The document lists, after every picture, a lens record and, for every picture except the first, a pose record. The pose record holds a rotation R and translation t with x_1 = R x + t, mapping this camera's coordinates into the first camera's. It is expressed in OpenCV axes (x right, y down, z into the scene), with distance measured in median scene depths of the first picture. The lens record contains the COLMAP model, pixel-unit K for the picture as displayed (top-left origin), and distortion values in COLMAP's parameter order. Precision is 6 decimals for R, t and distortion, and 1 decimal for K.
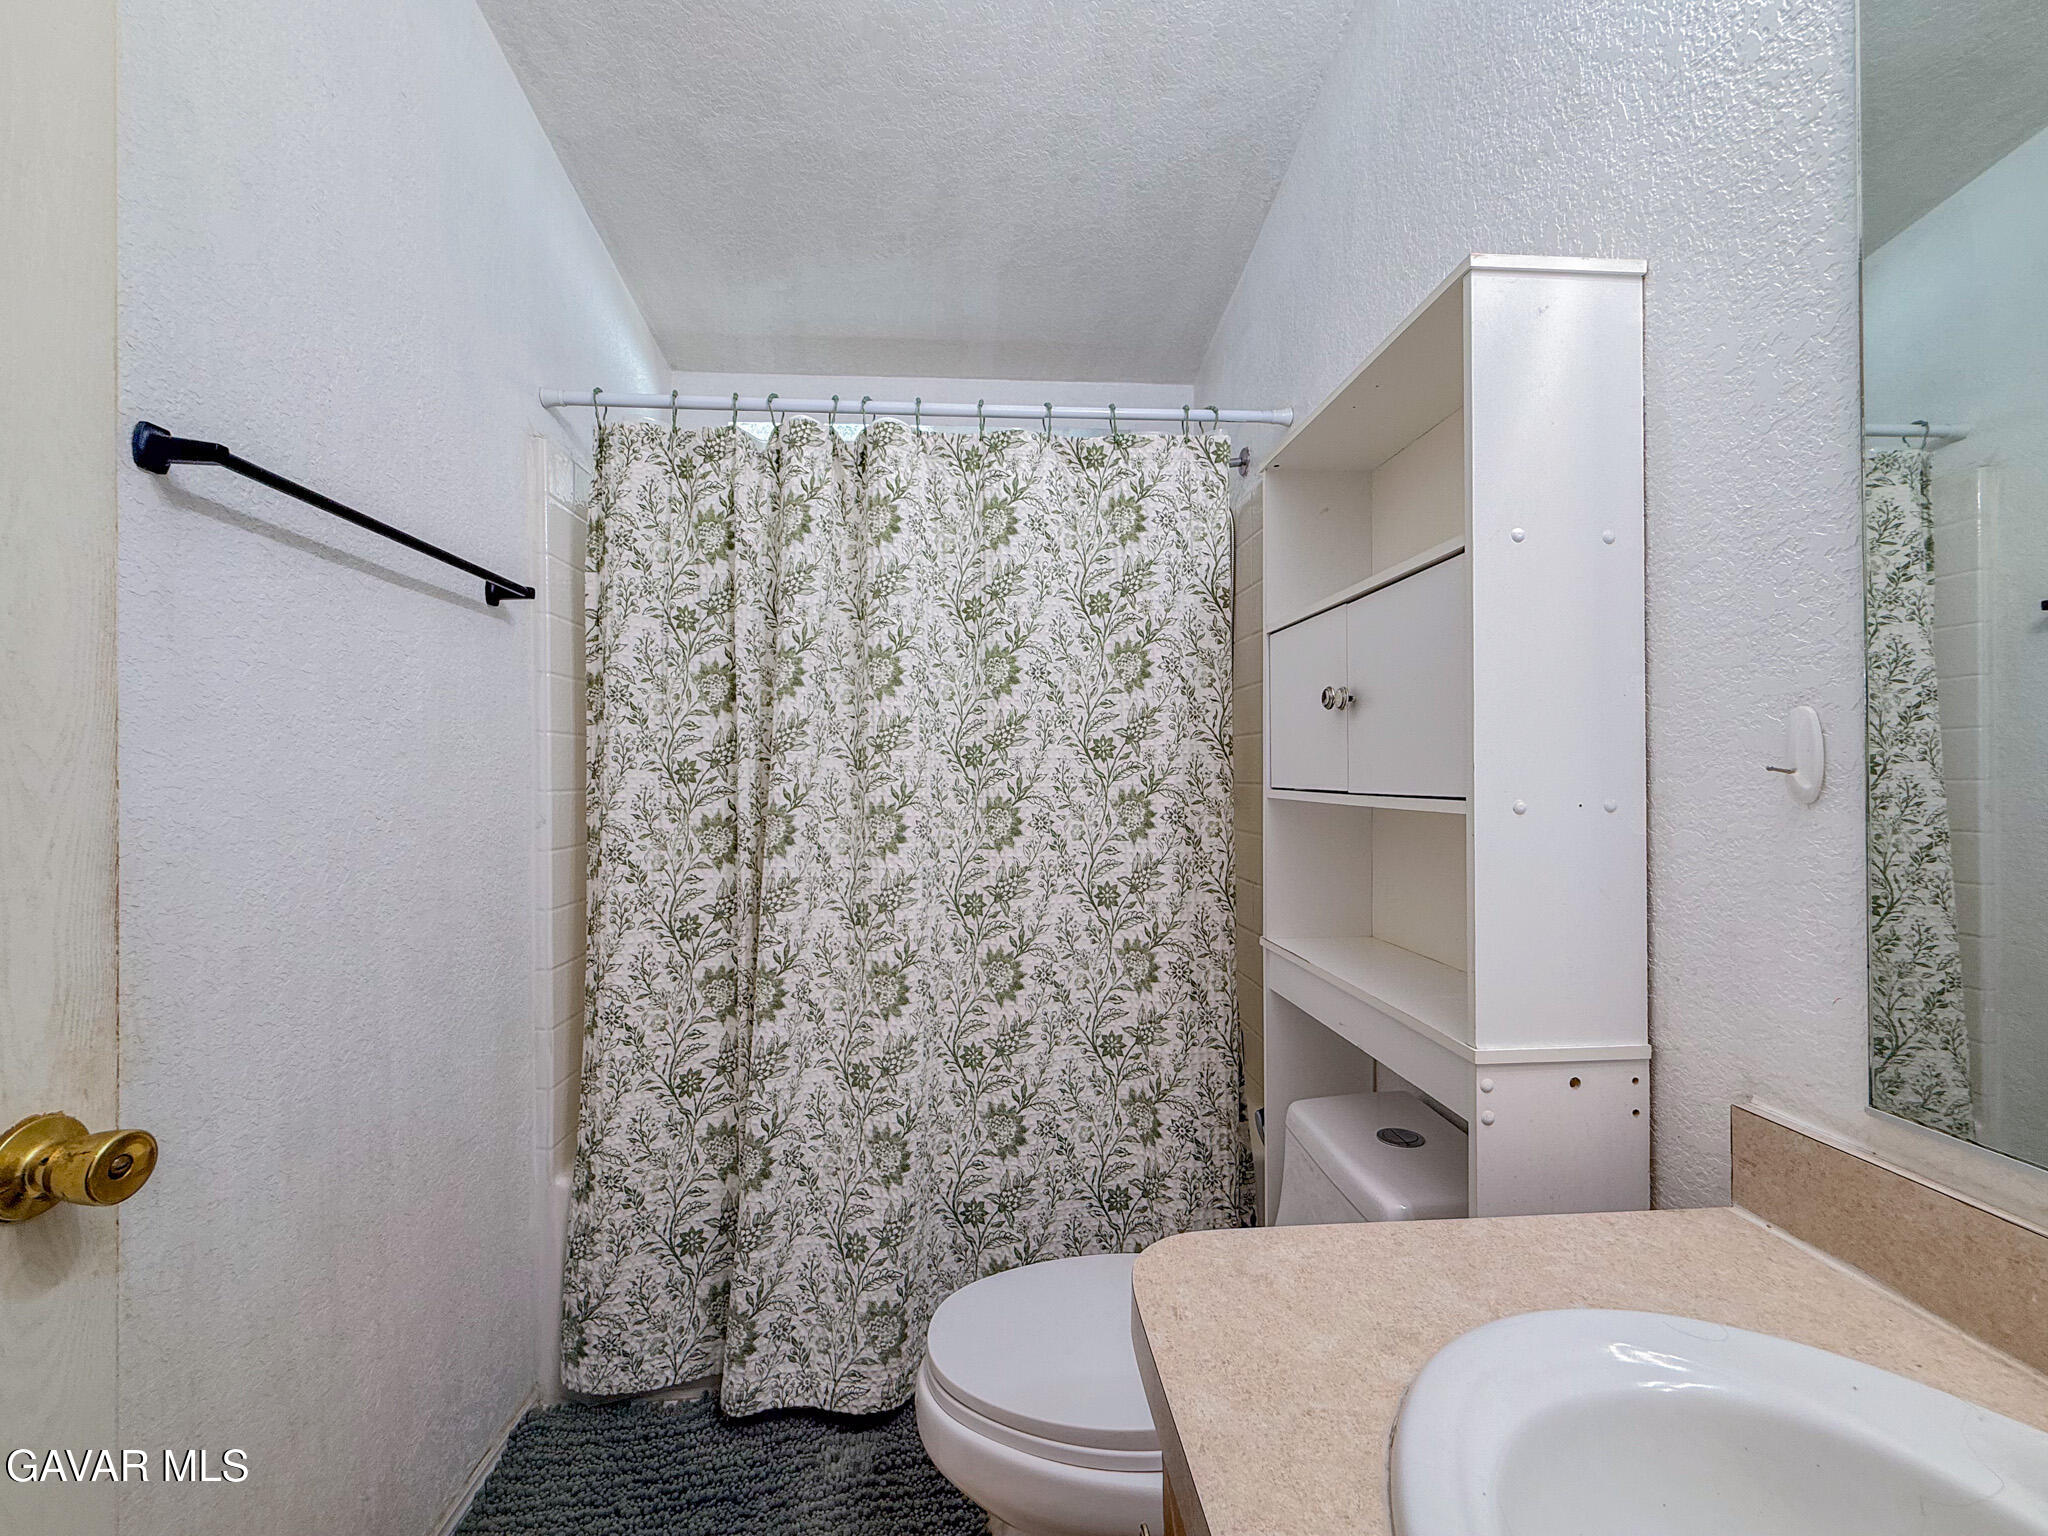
lens RADIAL K [[826.3, 0, 1018.5], [0, 826.3, 768.2], [0, 0, 1]] dist [0.001383, 0.000098]
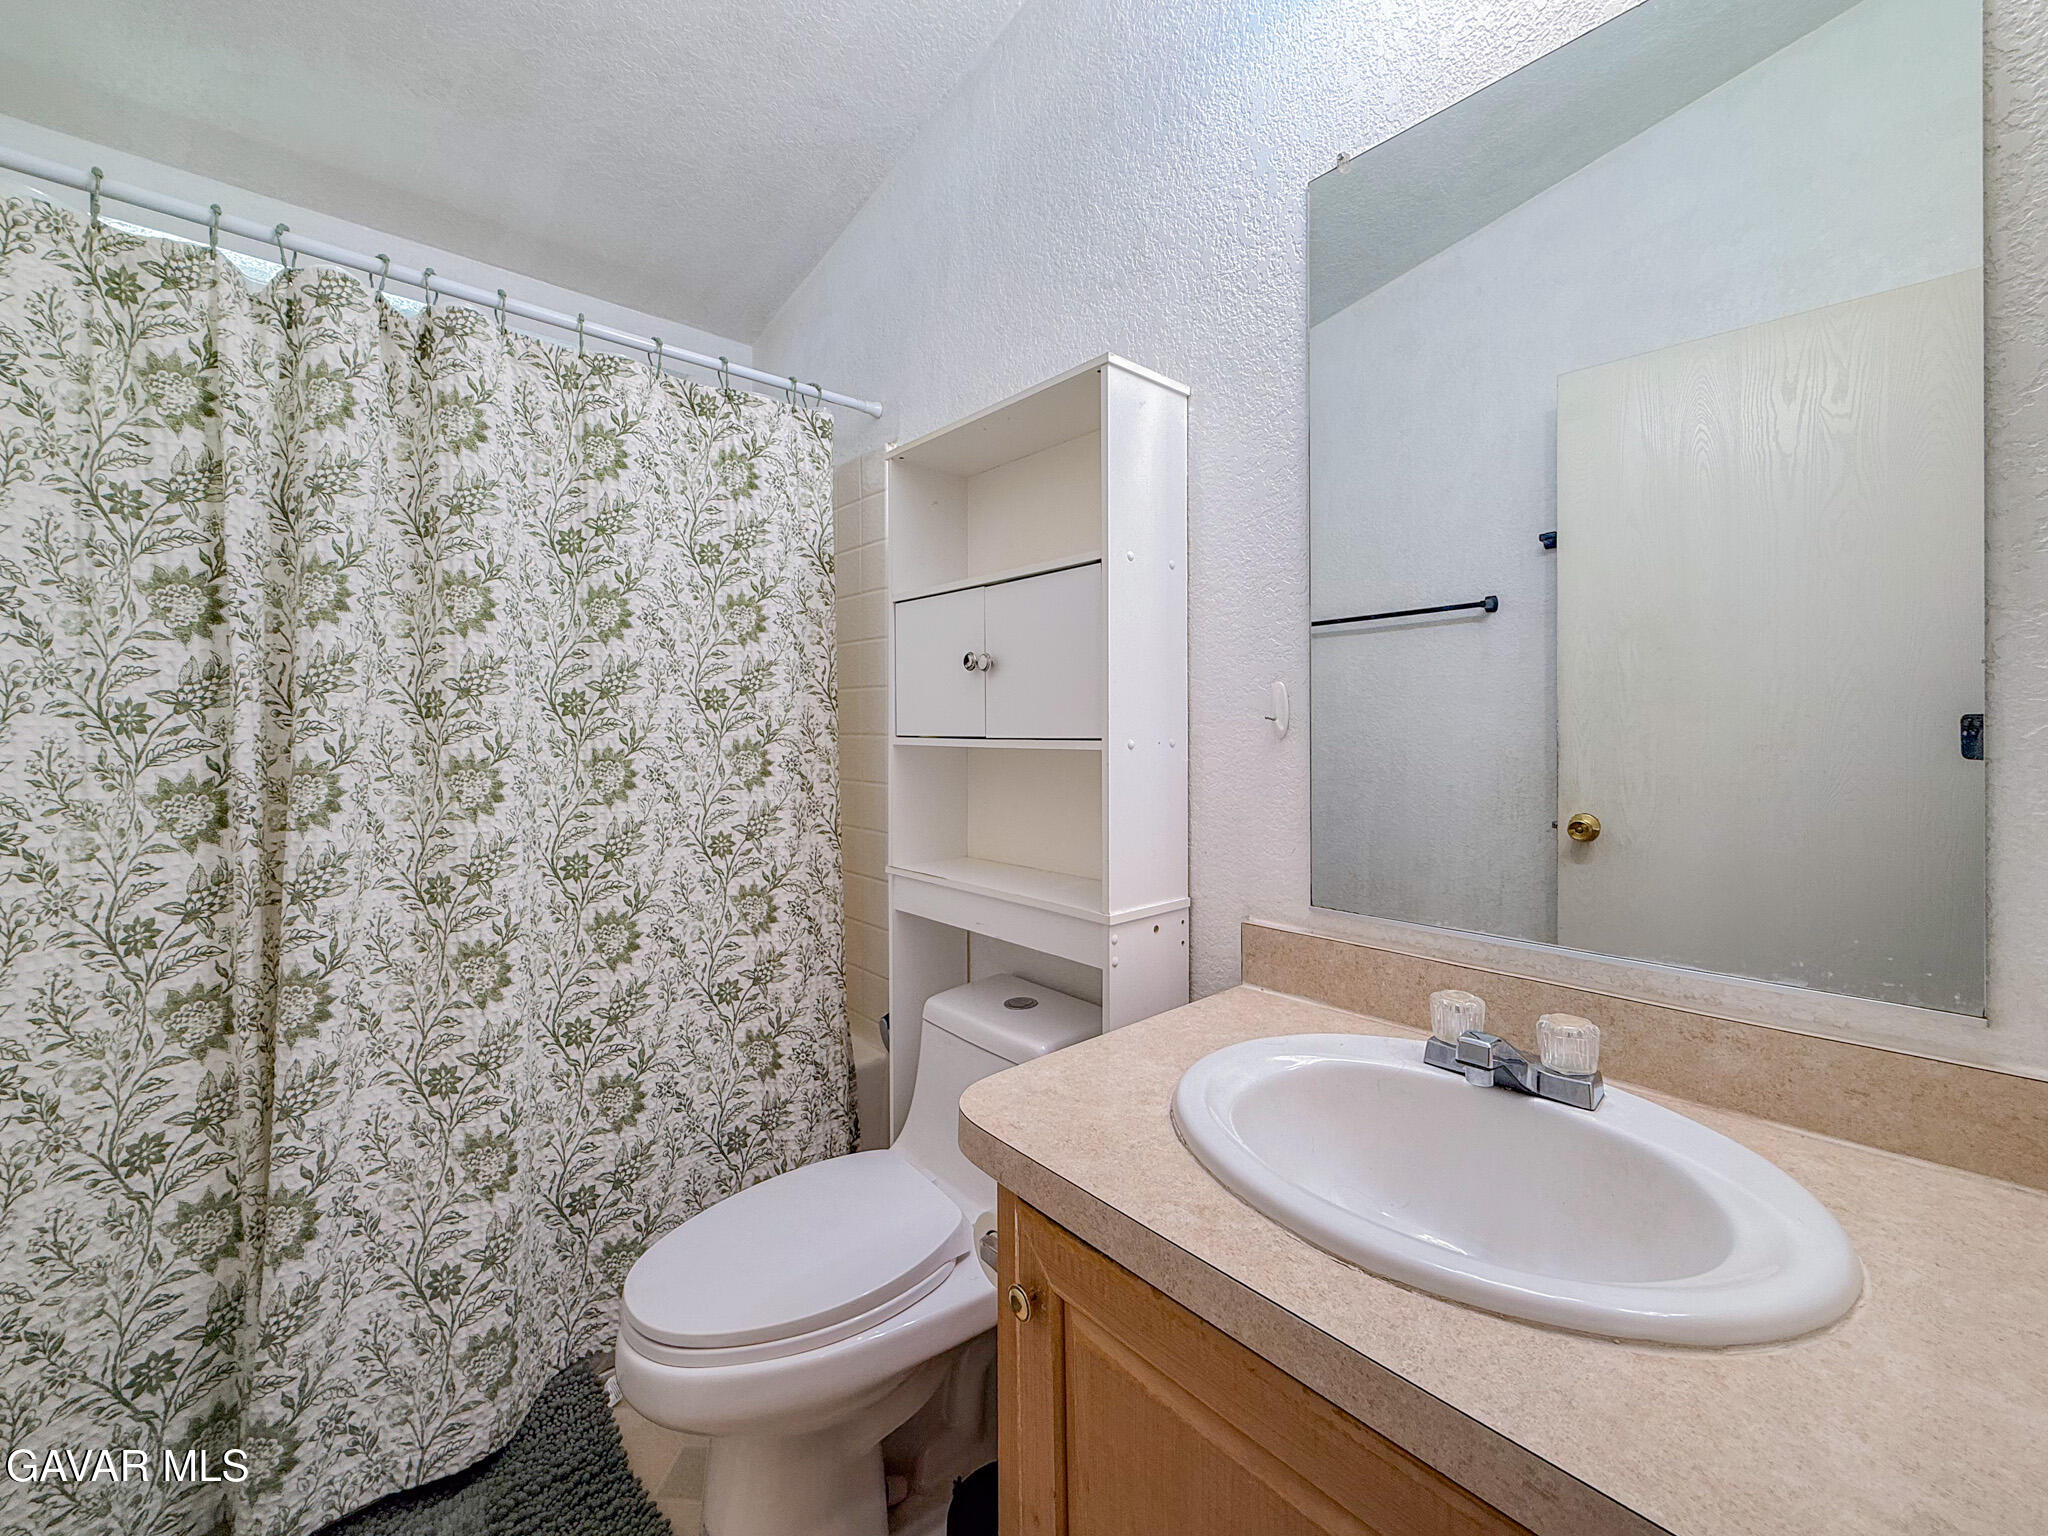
lens RADIAL K [[826.3, 0, 999.4], [0, 826.3, 731.7], [0, 0, 1]] dist [0.001383, 0.000098]
pose [[0.802729, -0.000542, 0.596343, -0.229362], [-0.003660, 0.999976, 0.005836, 0.008963], [-0.596332, -0.006867, 0.802708, -0.011959]]
